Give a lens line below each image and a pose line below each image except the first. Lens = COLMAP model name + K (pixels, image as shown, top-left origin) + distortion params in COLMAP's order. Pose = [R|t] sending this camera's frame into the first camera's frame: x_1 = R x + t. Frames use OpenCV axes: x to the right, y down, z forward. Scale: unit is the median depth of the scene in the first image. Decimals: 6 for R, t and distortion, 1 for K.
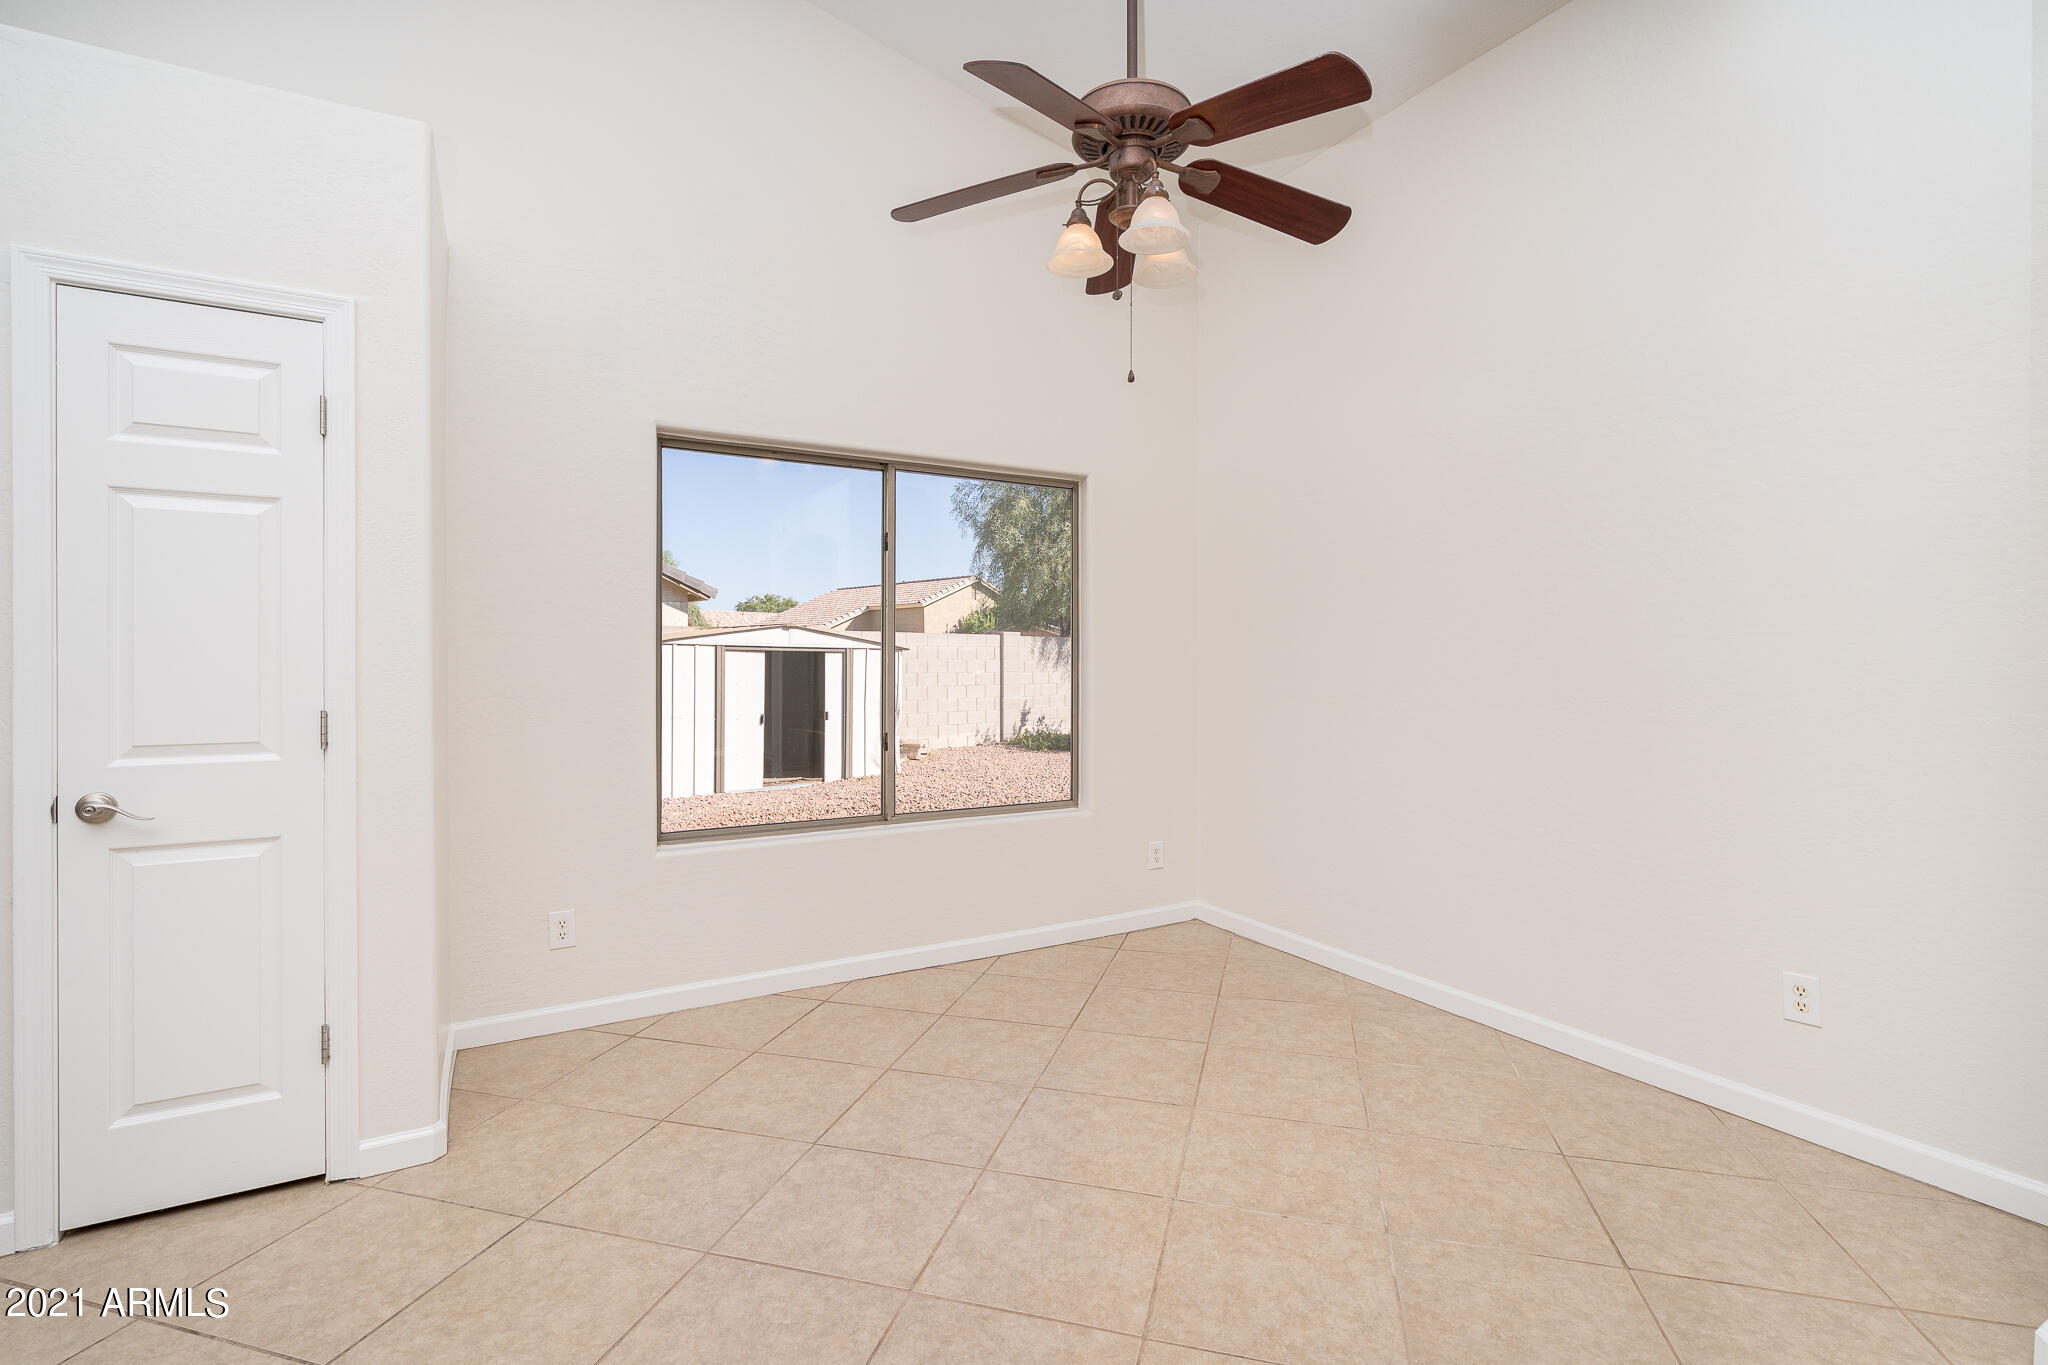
lens RADIAL K [[929.4, 0, 1043.6], [0, 929.4, 674.4], [0, 0, 1]] dist [-0.005664, 0.001077]
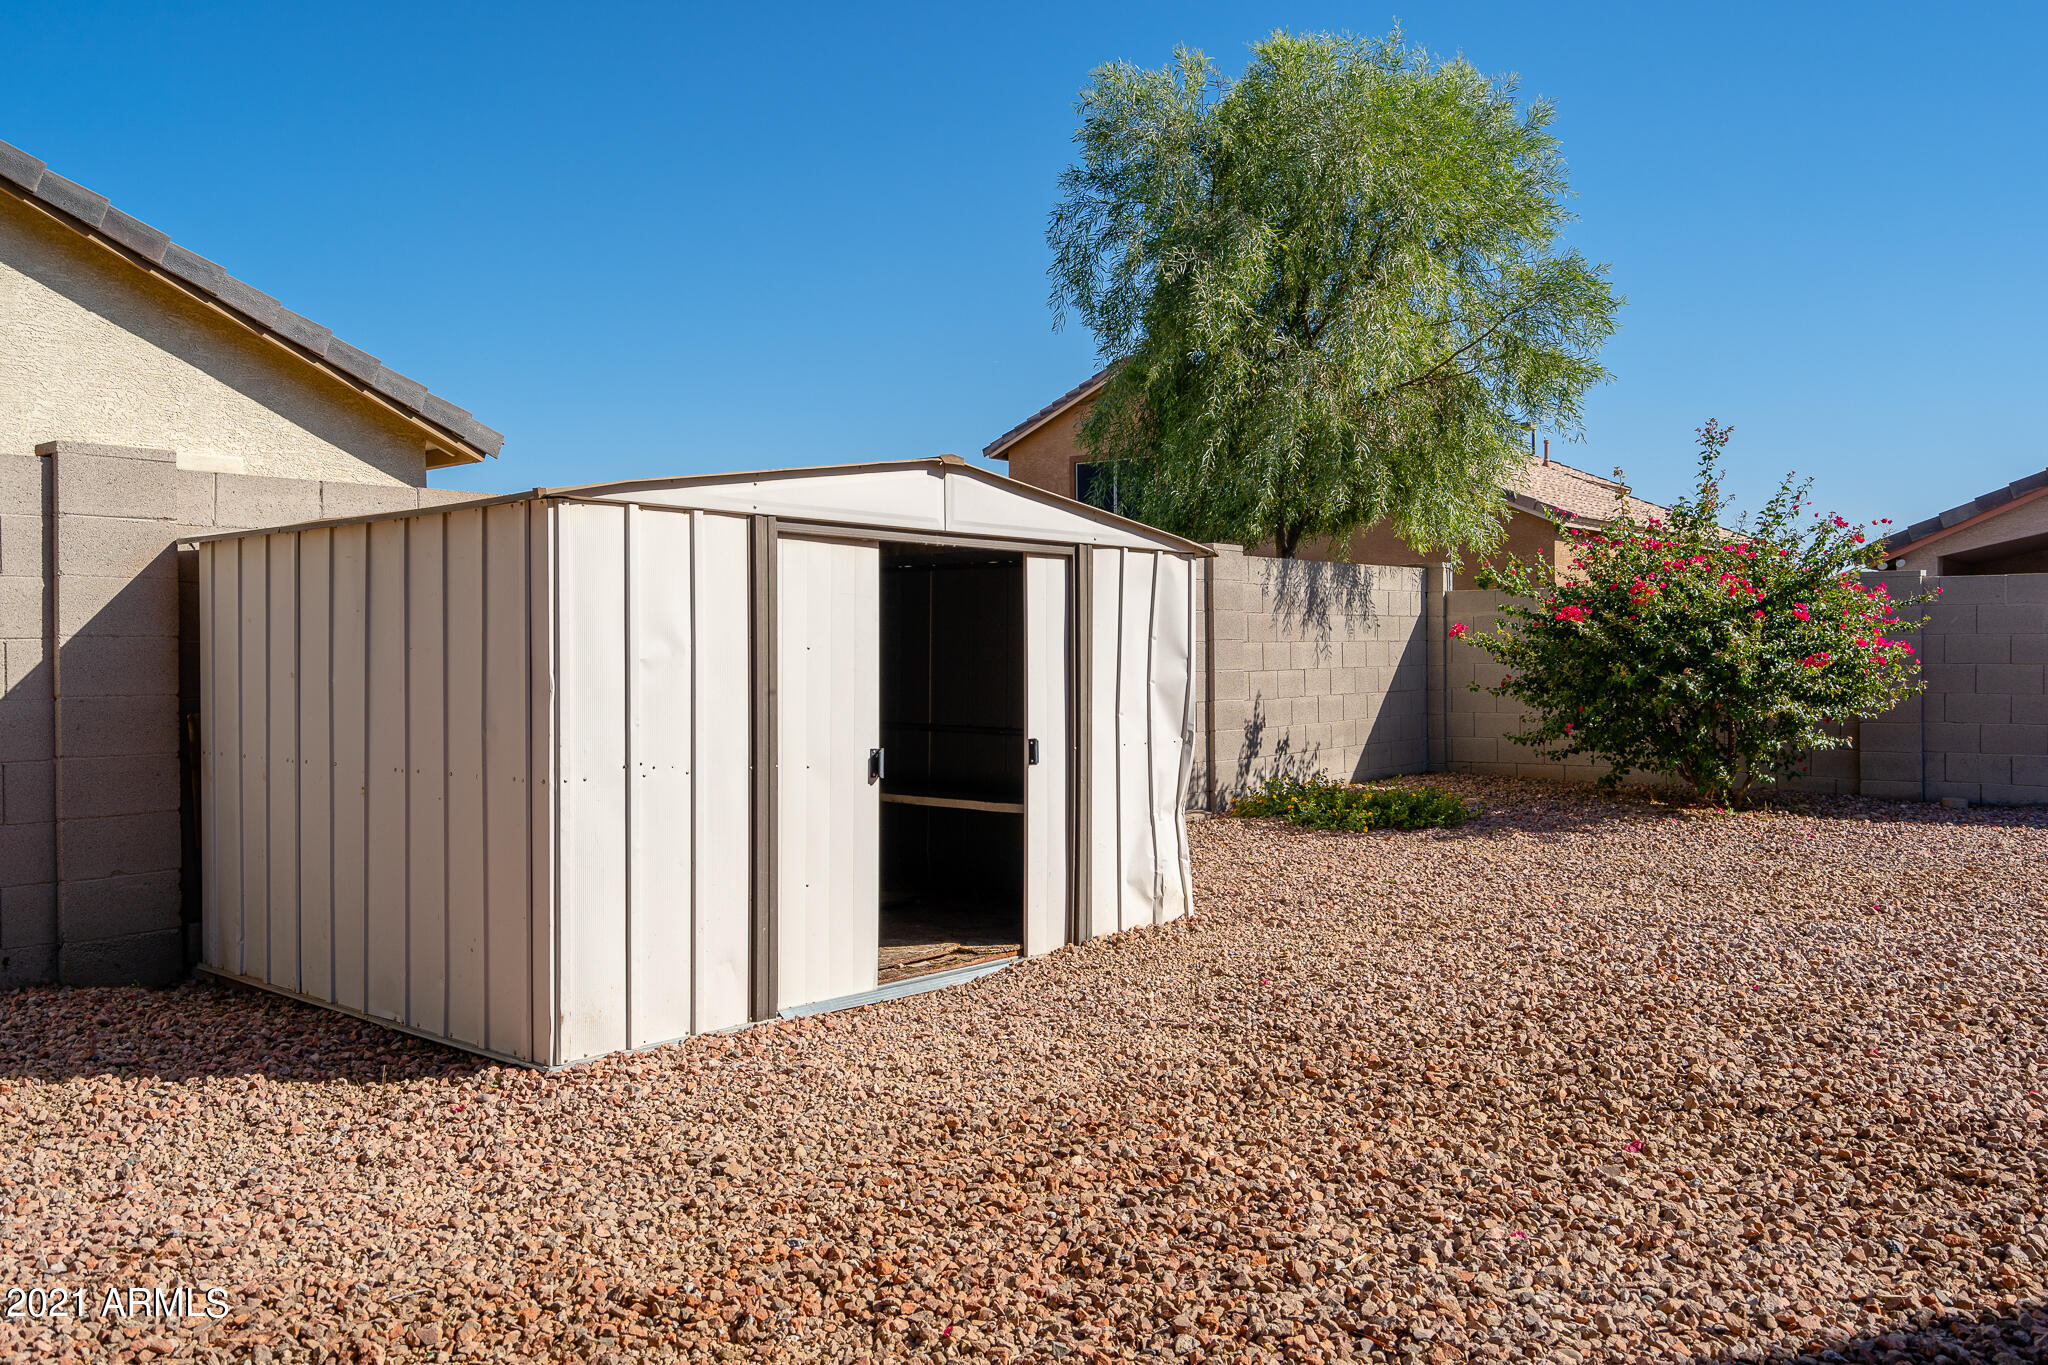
lens RADIAL K [[1602.7, 0, 1019.5], [0, 1602.7, 666.8], [0, 0, 1]] dist [-0.004958, -0.001323]
pose [[0.996372, -0.006739, 0.084837, -0.286036], [0.007016, 0.999971, -0.002972, 0.017038], [-0.084815, 0.003556, 0.996390, 0.449077]]
